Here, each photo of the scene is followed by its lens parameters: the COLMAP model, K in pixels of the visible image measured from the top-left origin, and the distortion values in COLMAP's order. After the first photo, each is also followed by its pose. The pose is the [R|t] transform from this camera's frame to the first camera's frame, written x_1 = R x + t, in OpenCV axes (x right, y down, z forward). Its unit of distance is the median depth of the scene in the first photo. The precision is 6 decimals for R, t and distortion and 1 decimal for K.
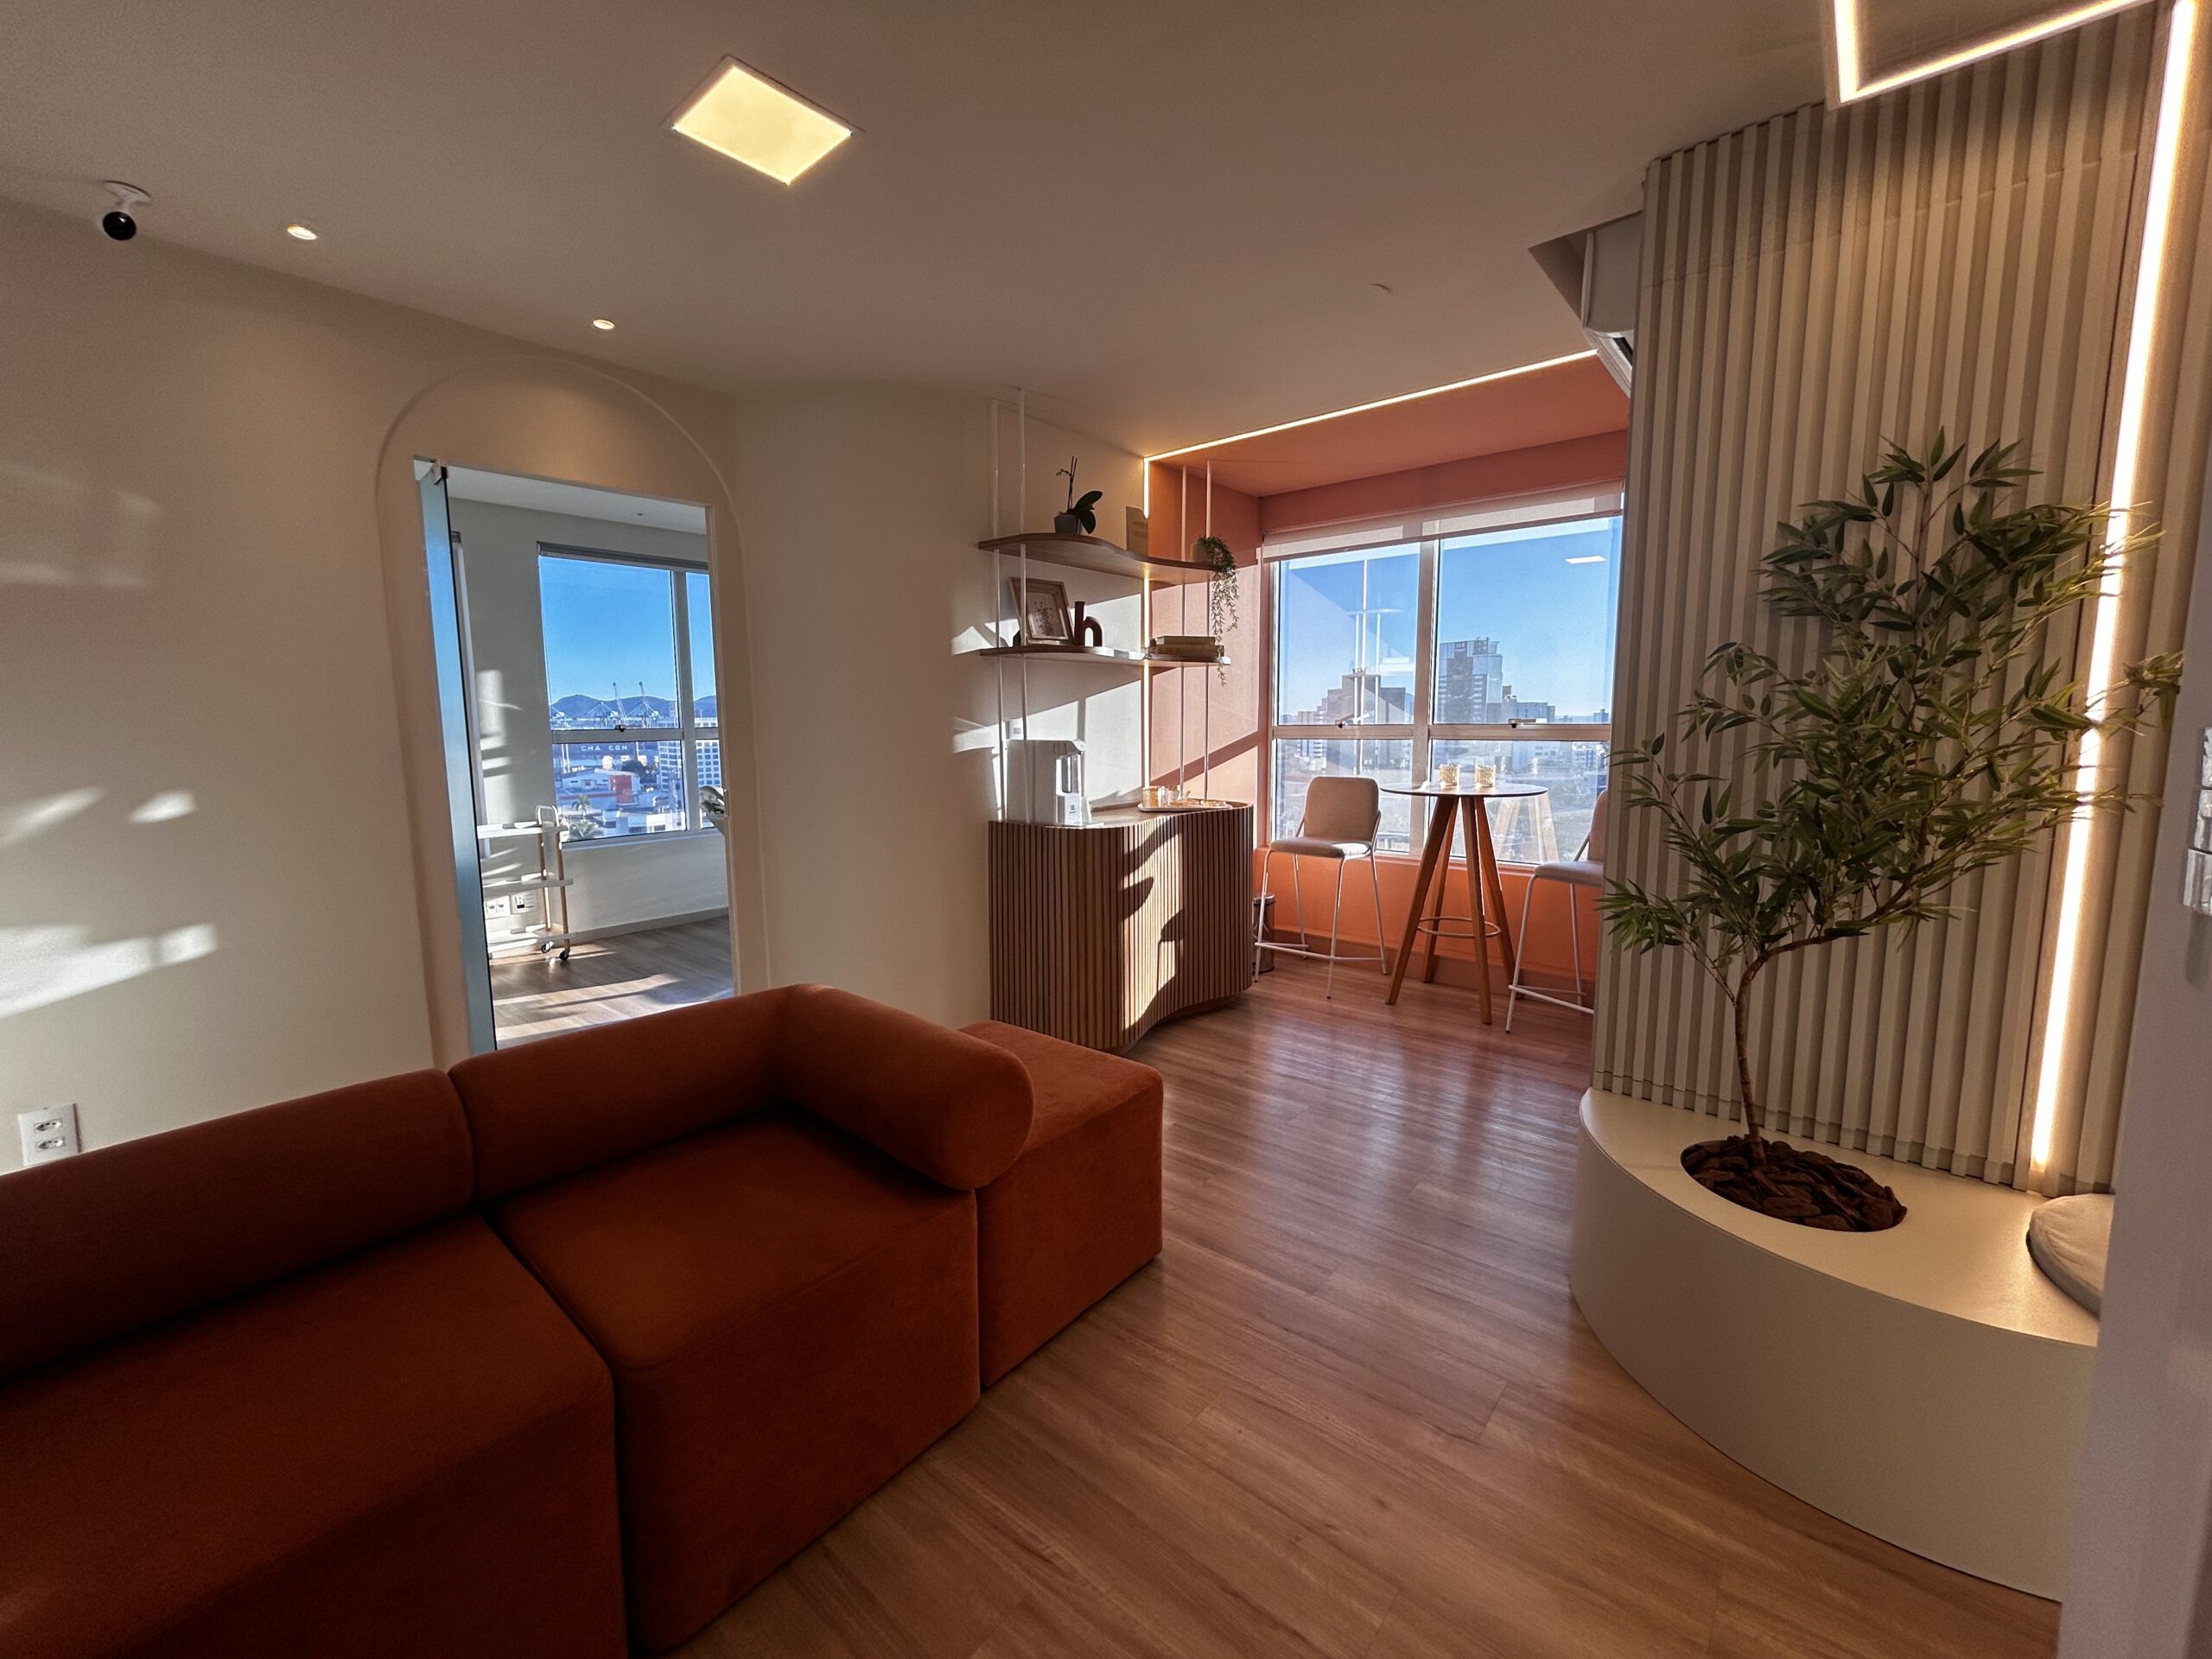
lens RADIAL K [[893.7, 0, 1106.0], [0, 893.7, 829.5], [0, 0, 1]] dist [-0.001439, -0.000363]
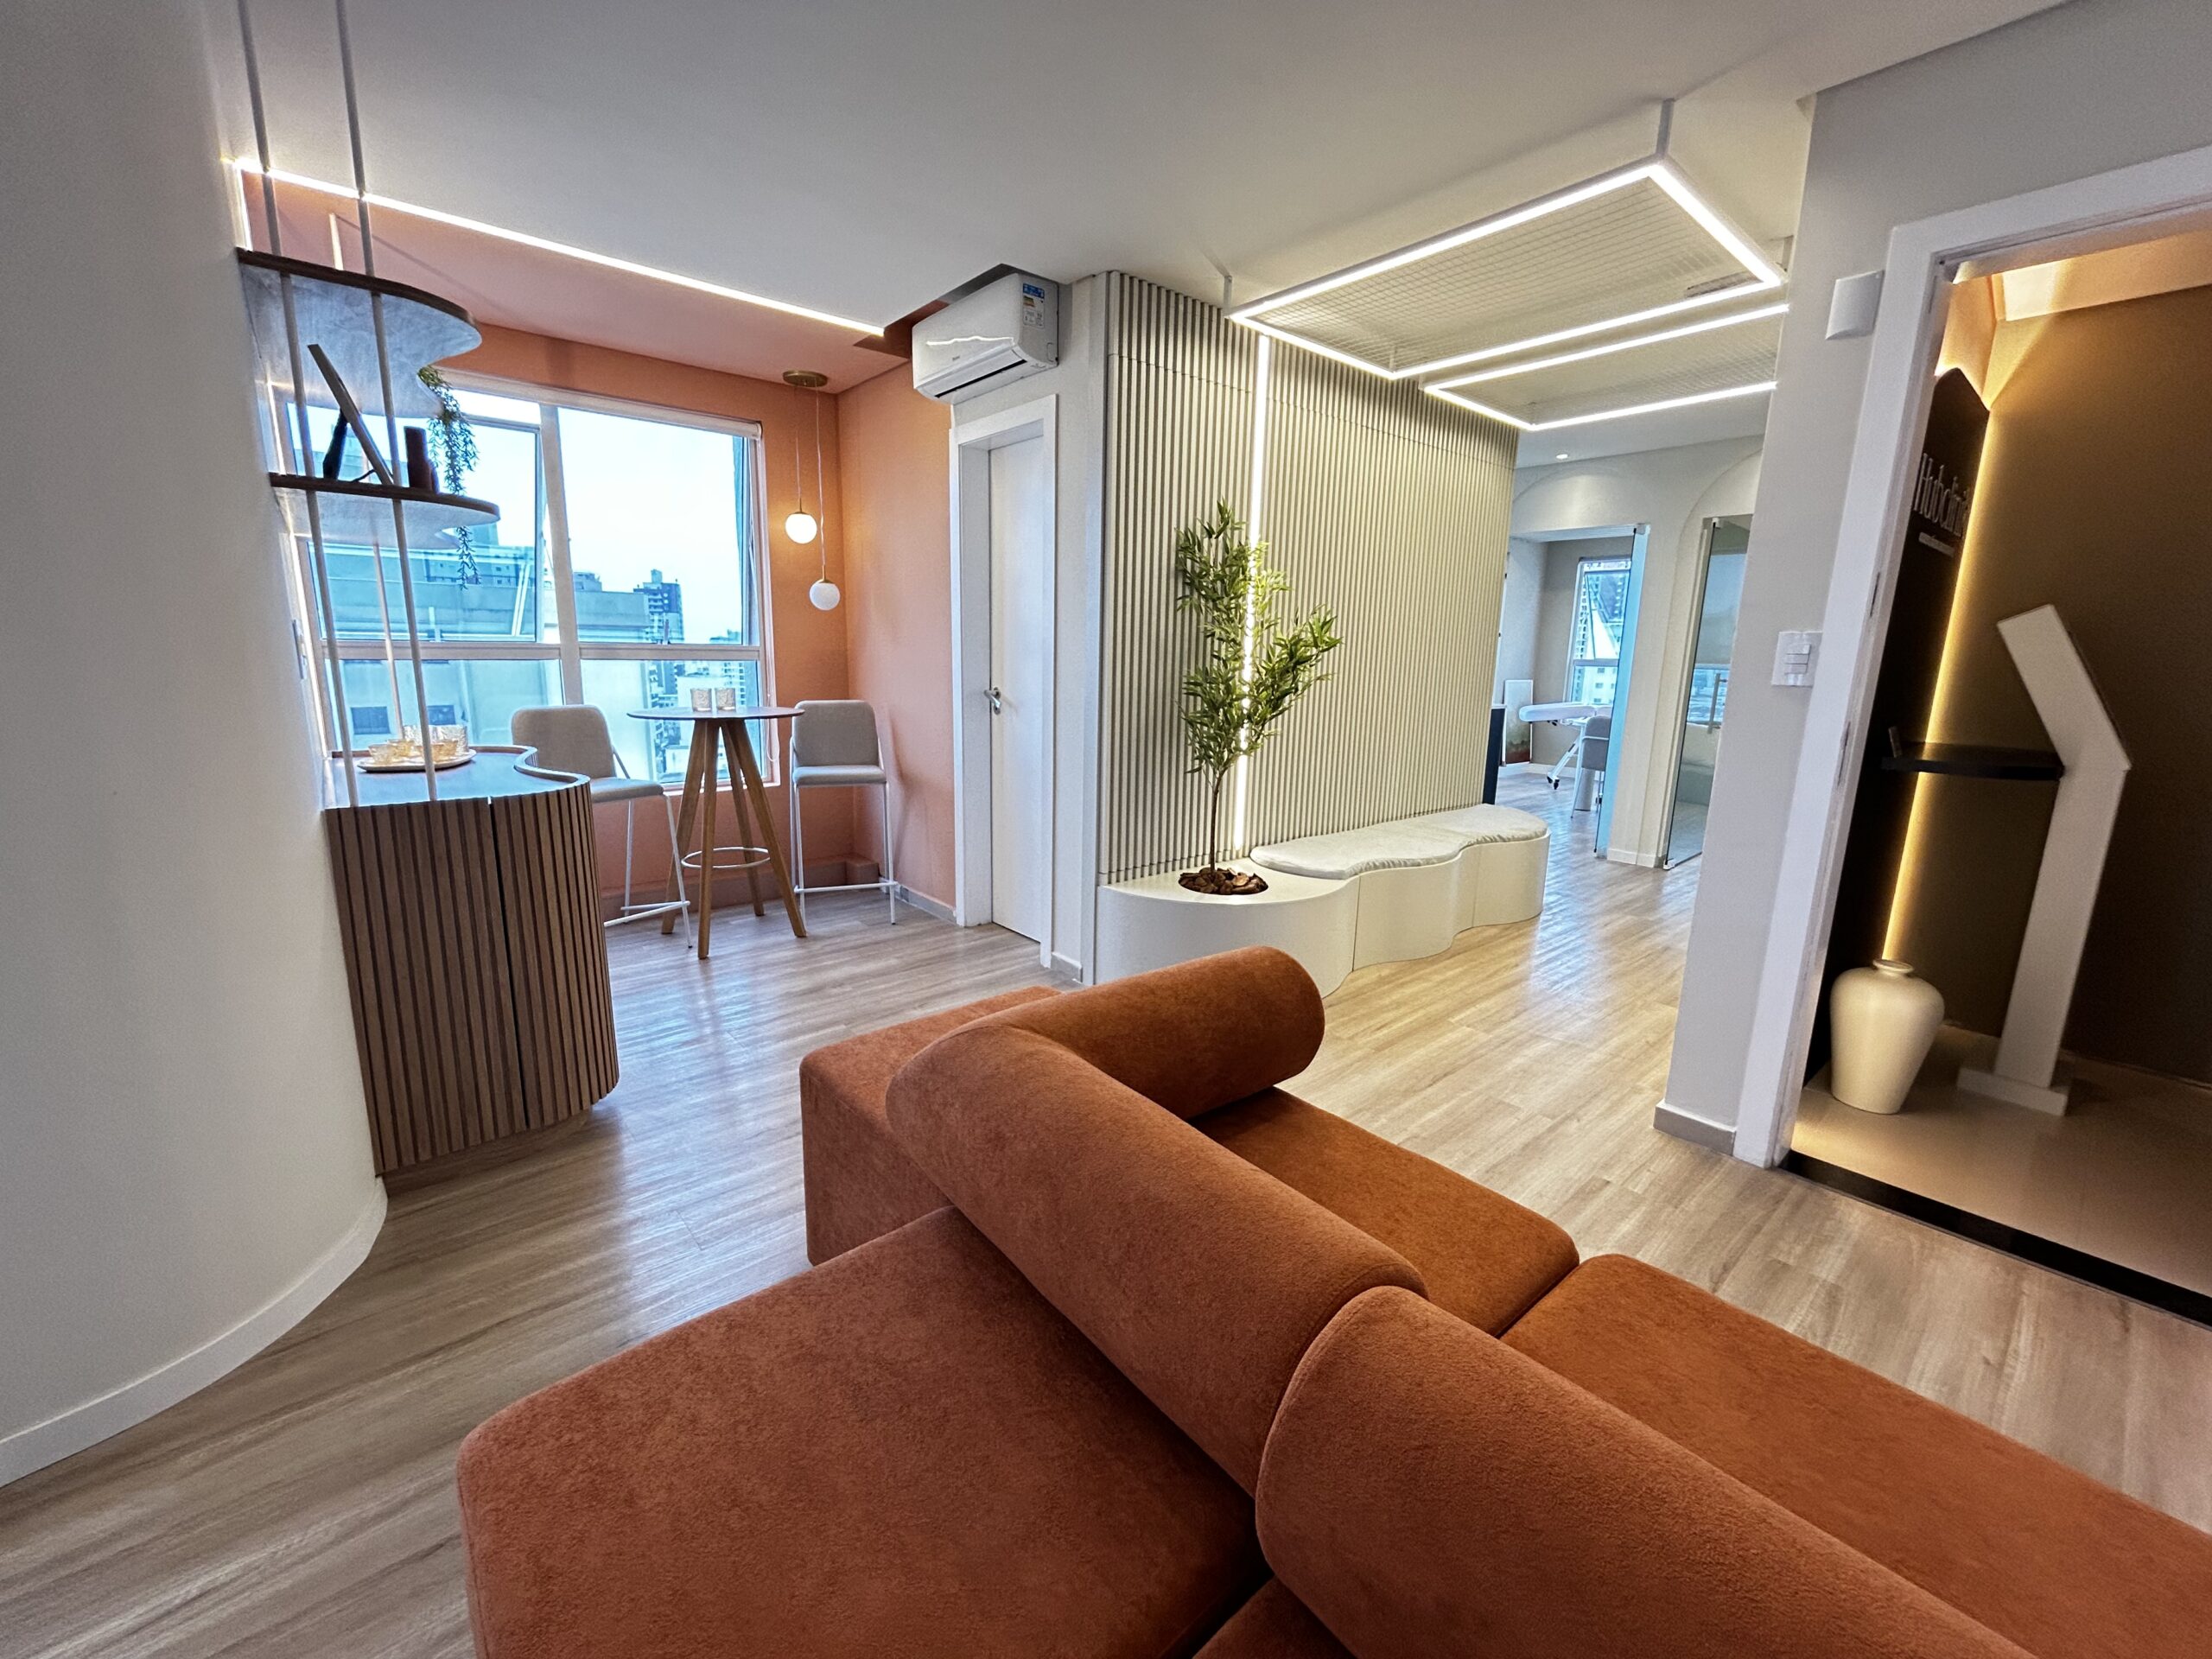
lens RADIAL K [[893.7, 0, 1106.0], [0, 893.7, 829.5], [0, 0, 1]] dist [-0.001439, -0.000363]
pose [[0.166841, -0.170133, 0.971195, -1.128310], [0.112667, 0.981838, 0.152642, -0.047117], [-0.979526, 0.083955, 0.182979, 0.855088]]
